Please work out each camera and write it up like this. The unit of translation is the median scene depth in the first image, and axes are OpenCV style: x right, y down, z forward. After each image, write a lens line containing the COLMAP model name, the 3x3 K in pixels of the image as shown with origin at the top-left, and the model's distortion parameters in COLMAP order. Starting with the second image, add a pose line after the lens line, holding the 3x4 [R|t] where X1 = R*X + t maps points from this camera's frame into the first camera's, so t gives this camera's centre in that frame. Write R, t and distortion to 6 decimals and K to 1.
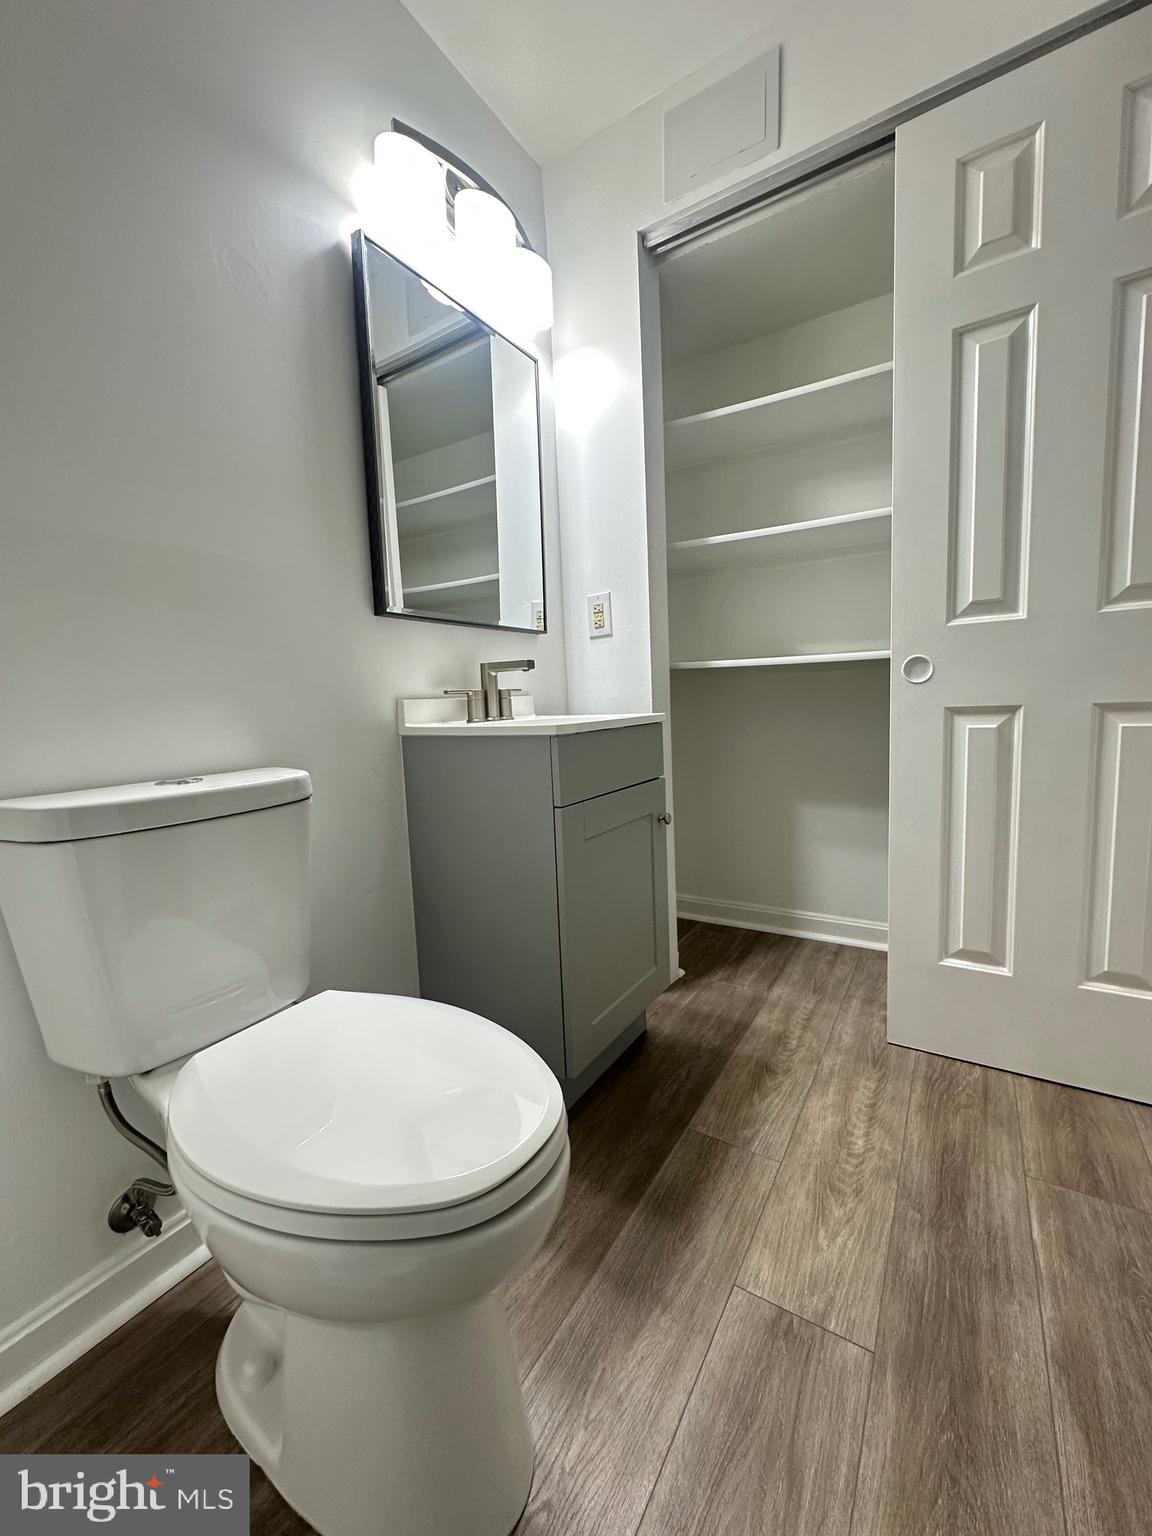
lens RADIAL K [[611.4, 0, 571.7], [0, 611.4, 769.4], [0, 0, 1]] dist [-0.001309, 0.000363]
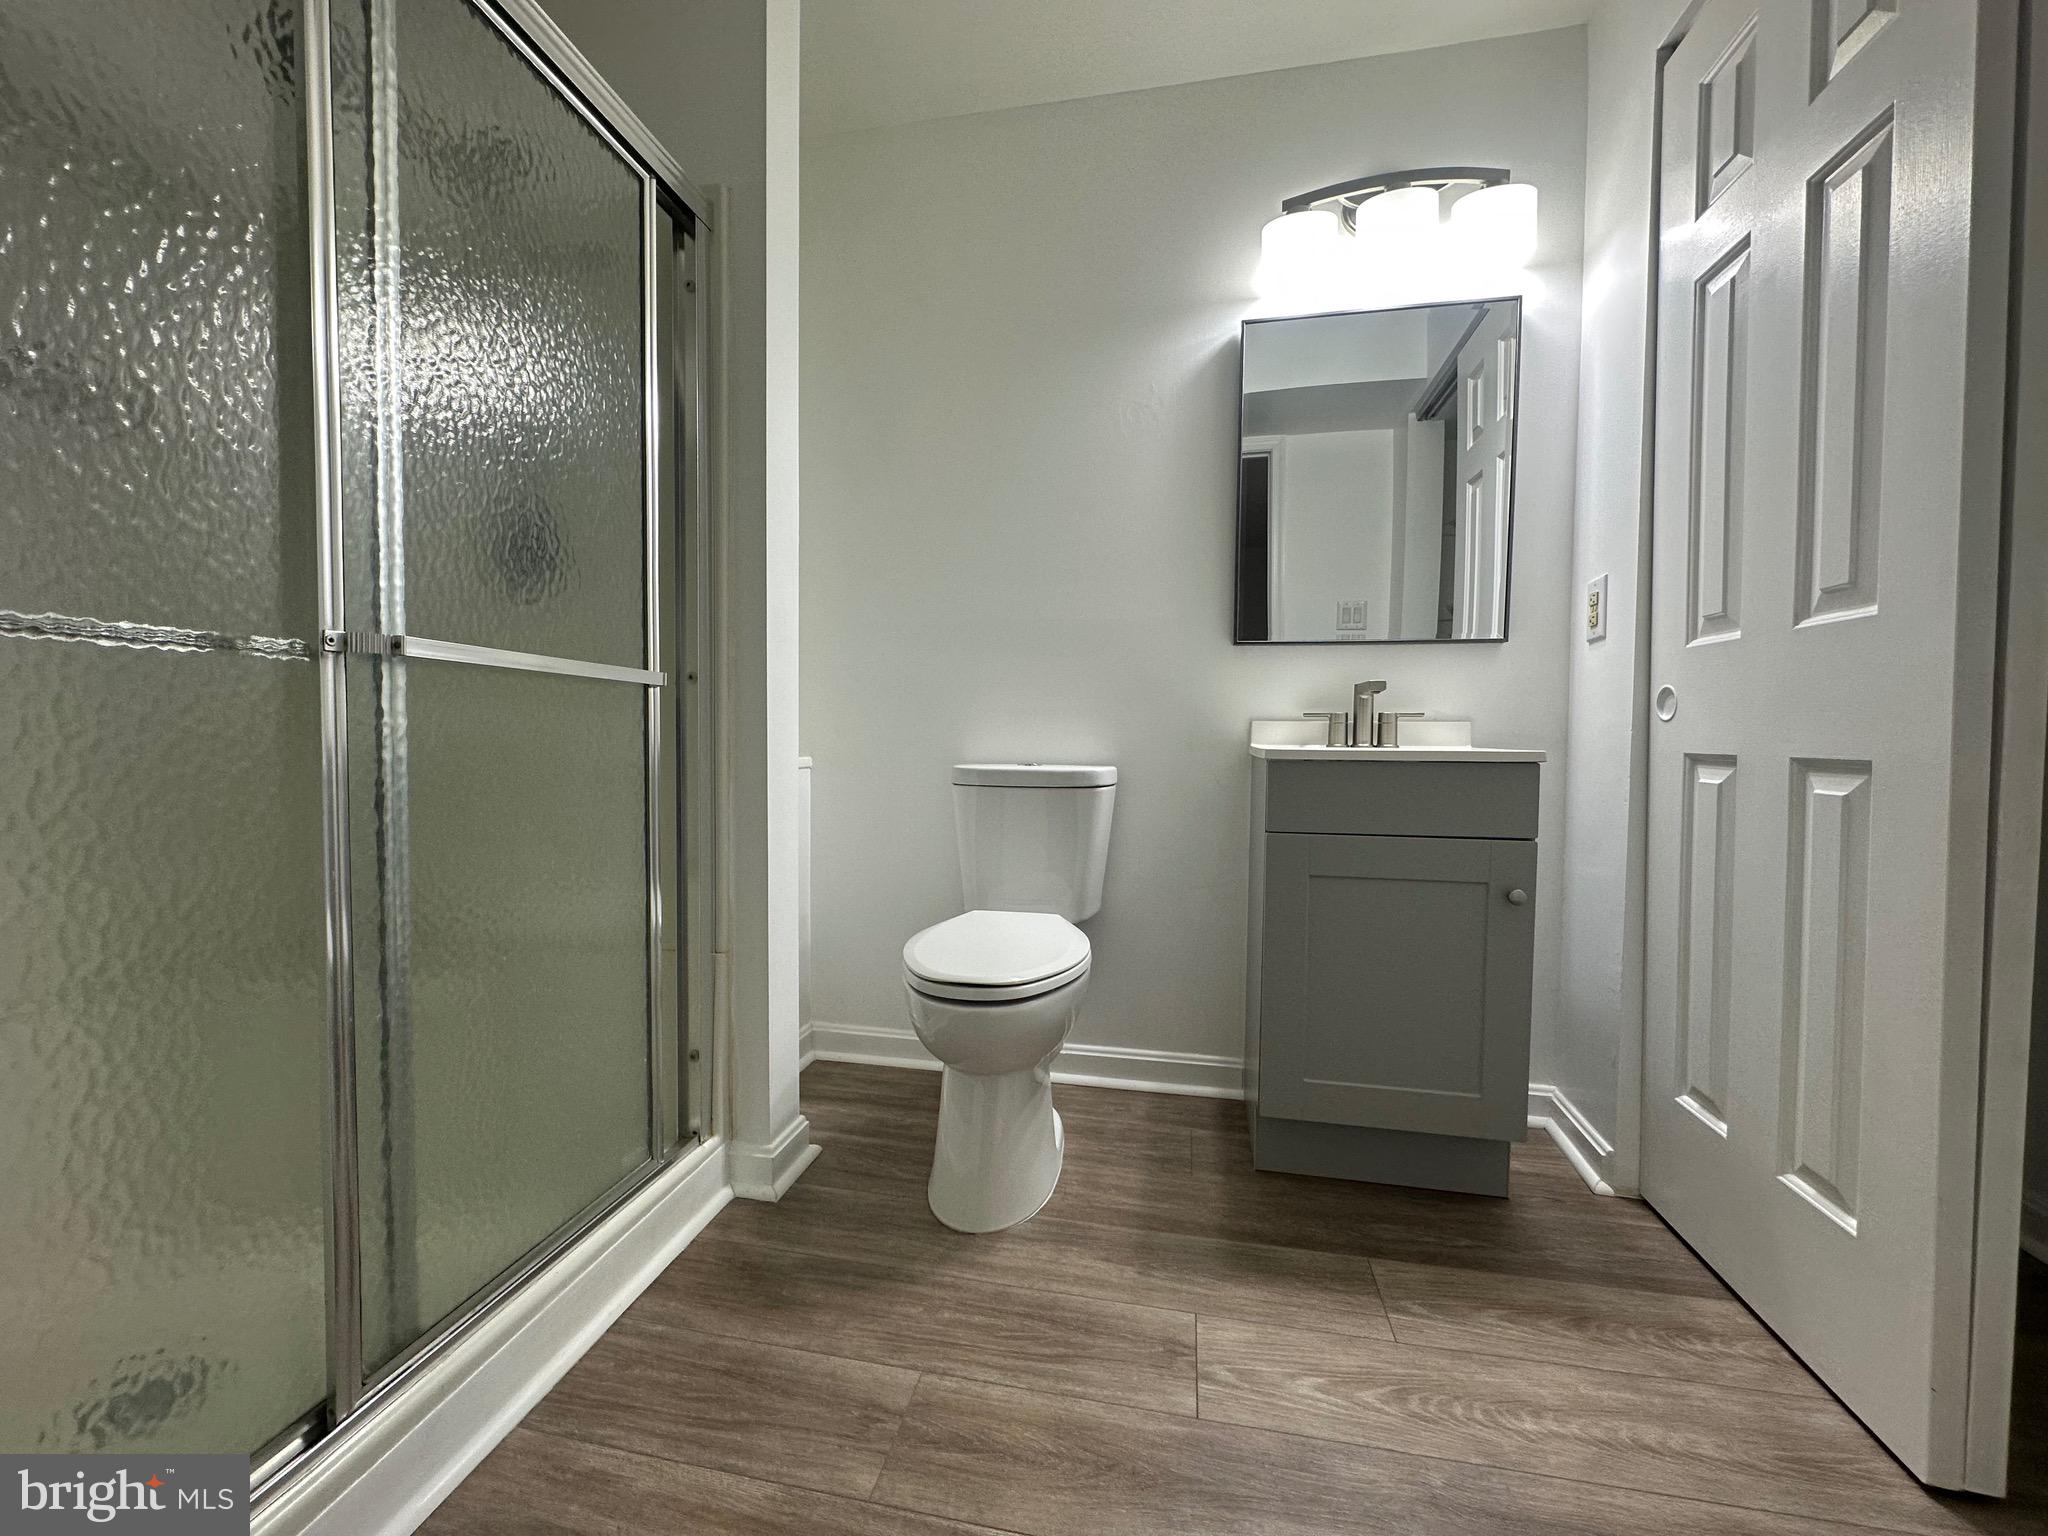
lens RADIAL K [[815.2, 0, 1020.0], [0, 815.2, 753.5], [0, 0, 1]] dist [-0.001309, 0.000363]
pose [[0.373654, 0.080174, -0.924097, 0.962319], [-0.121712, 0.991882, 0.036841, -0.063830], [0.919548, 0.098708, 0.380378, 0.093665]]
